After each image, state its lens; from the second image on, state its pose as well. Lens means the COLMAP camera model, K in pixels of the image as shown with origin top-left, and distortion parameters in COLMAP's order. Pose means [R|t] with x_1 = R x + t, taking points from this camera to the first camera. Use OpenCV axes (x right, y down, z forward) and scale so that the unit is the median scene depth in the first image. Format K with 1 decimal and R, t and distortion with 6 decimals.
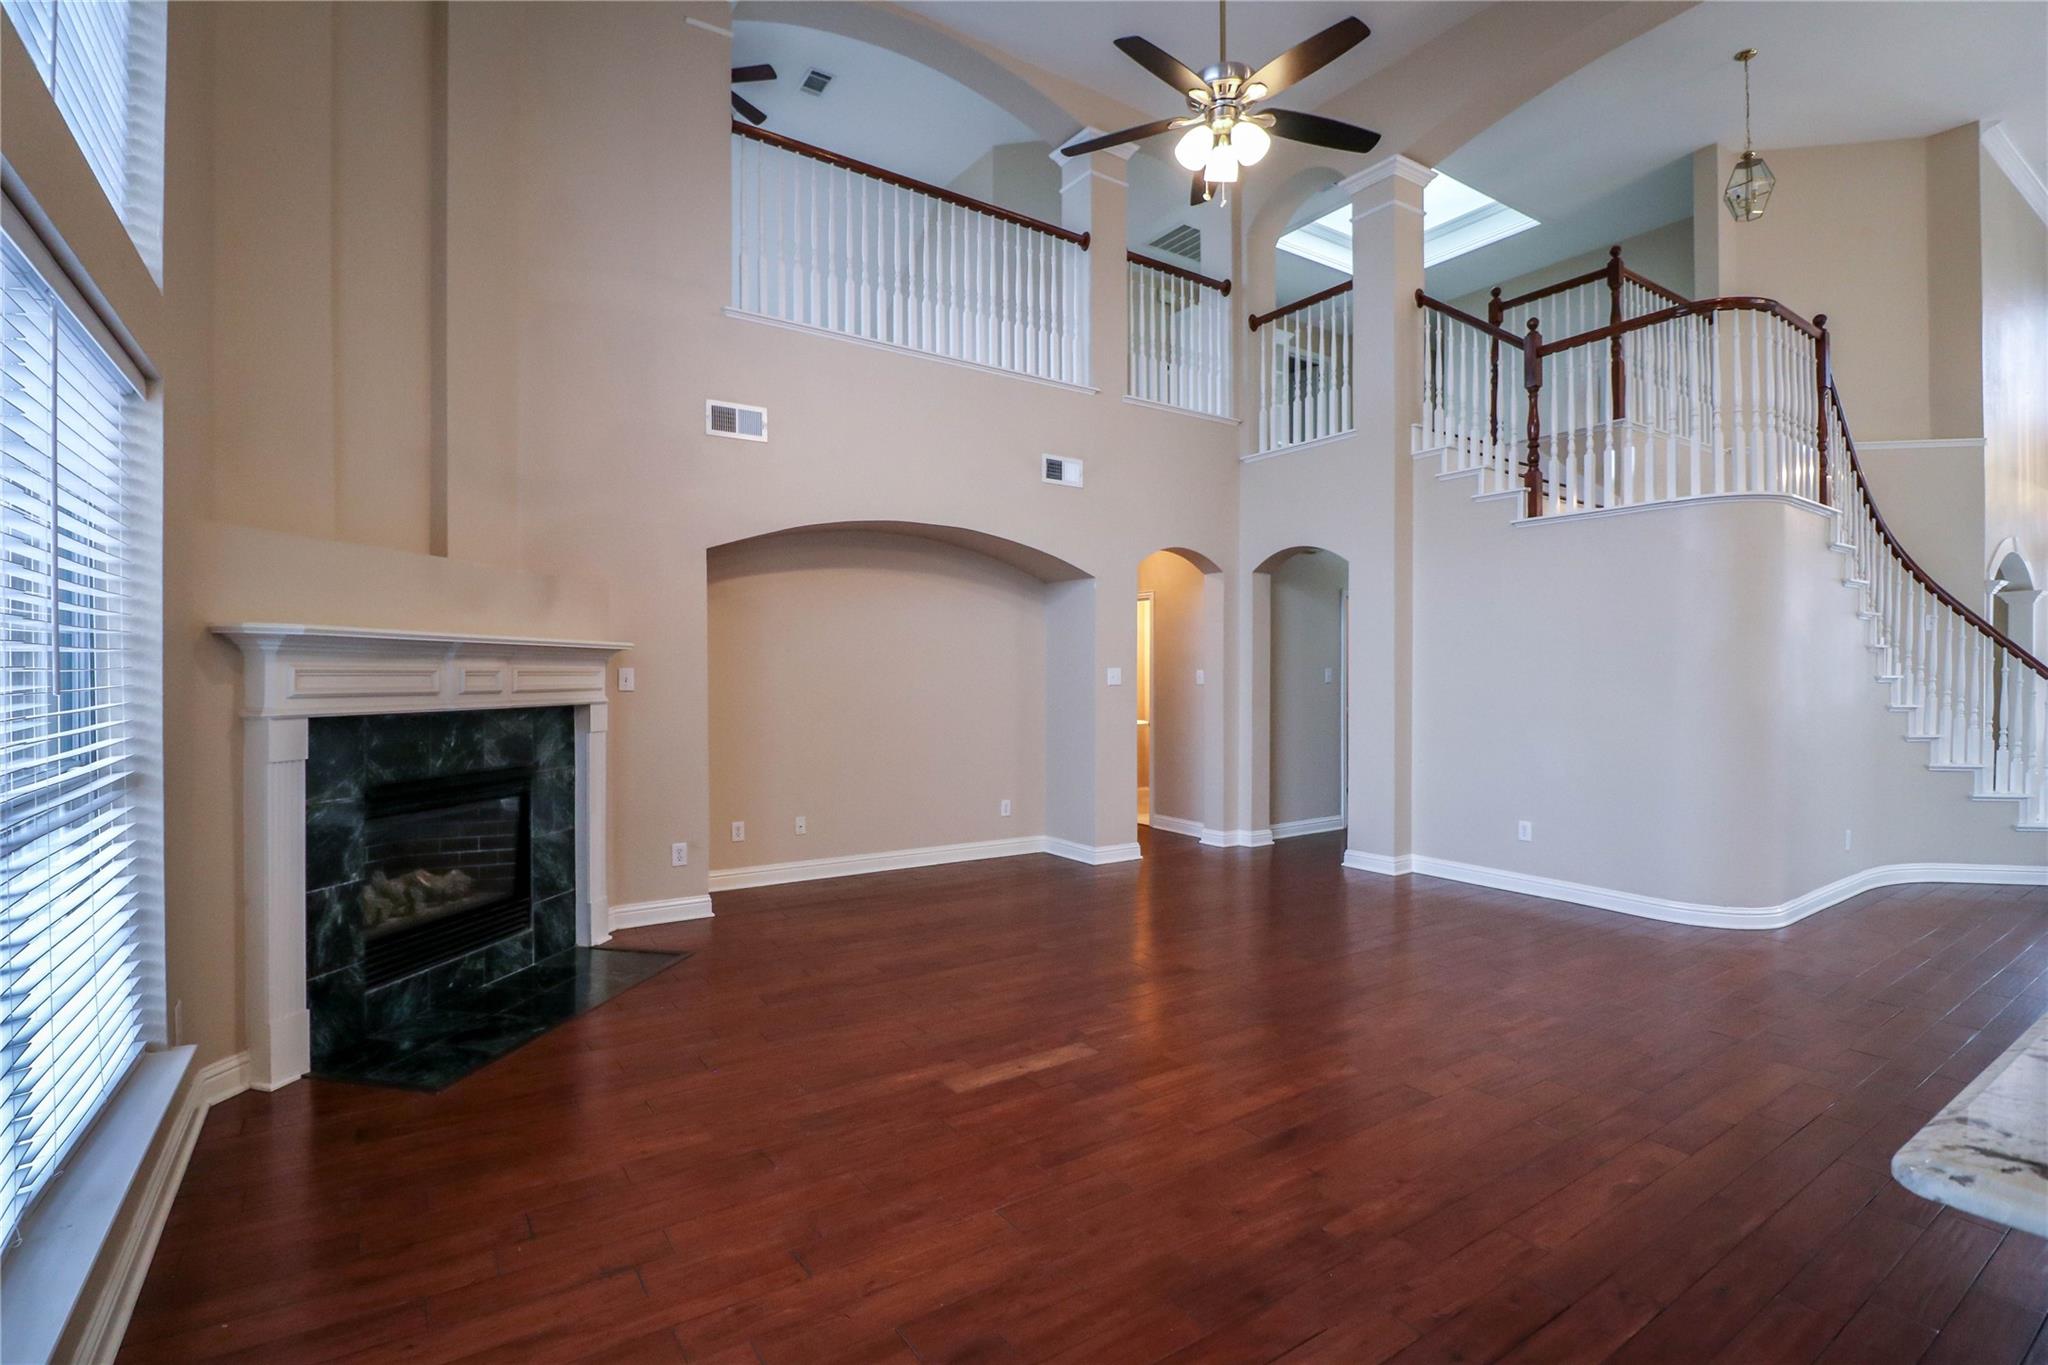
lens RADIAL K [[950.7, 0, 1013.9], [0, 950.7, 676.7], [0, 0, 1]] dist [-0.006596, -0.000628]
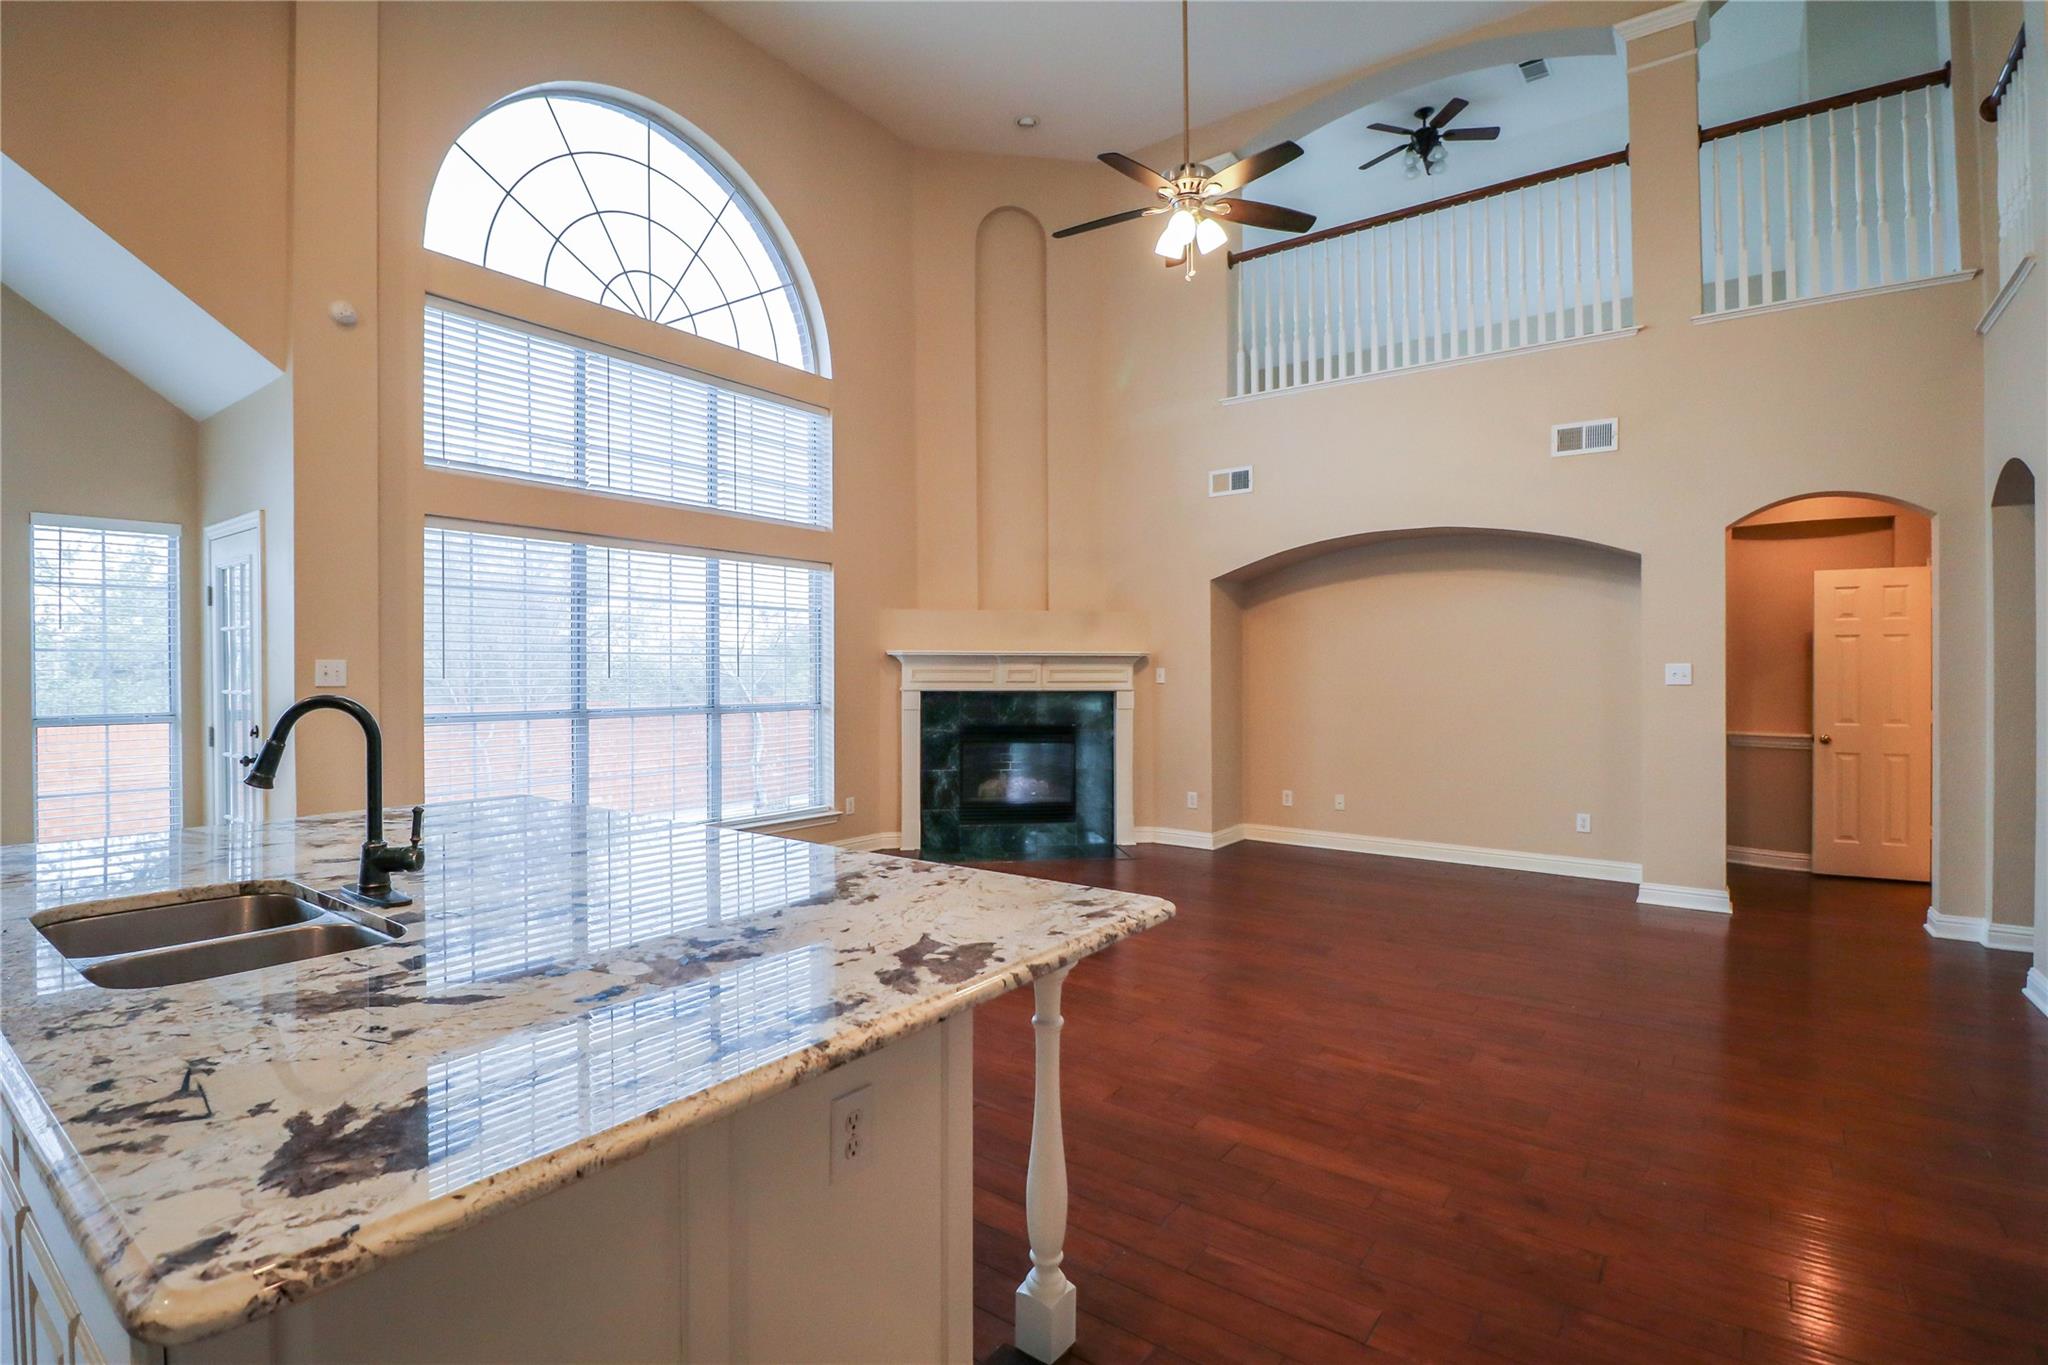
lens RADIAL K [[950.7, 0, 1005.2], [0, 950.7, 678.9], [0, 0, 1]] dist [-0.006596, -0.000628]
pose [[0.330161, 0.001206, -0.943924, 1.150657], [-0.004347, 0.999991, -0.000242, 0.011742], [0.943914, 0.004183, 0.330164, 0.353610]]
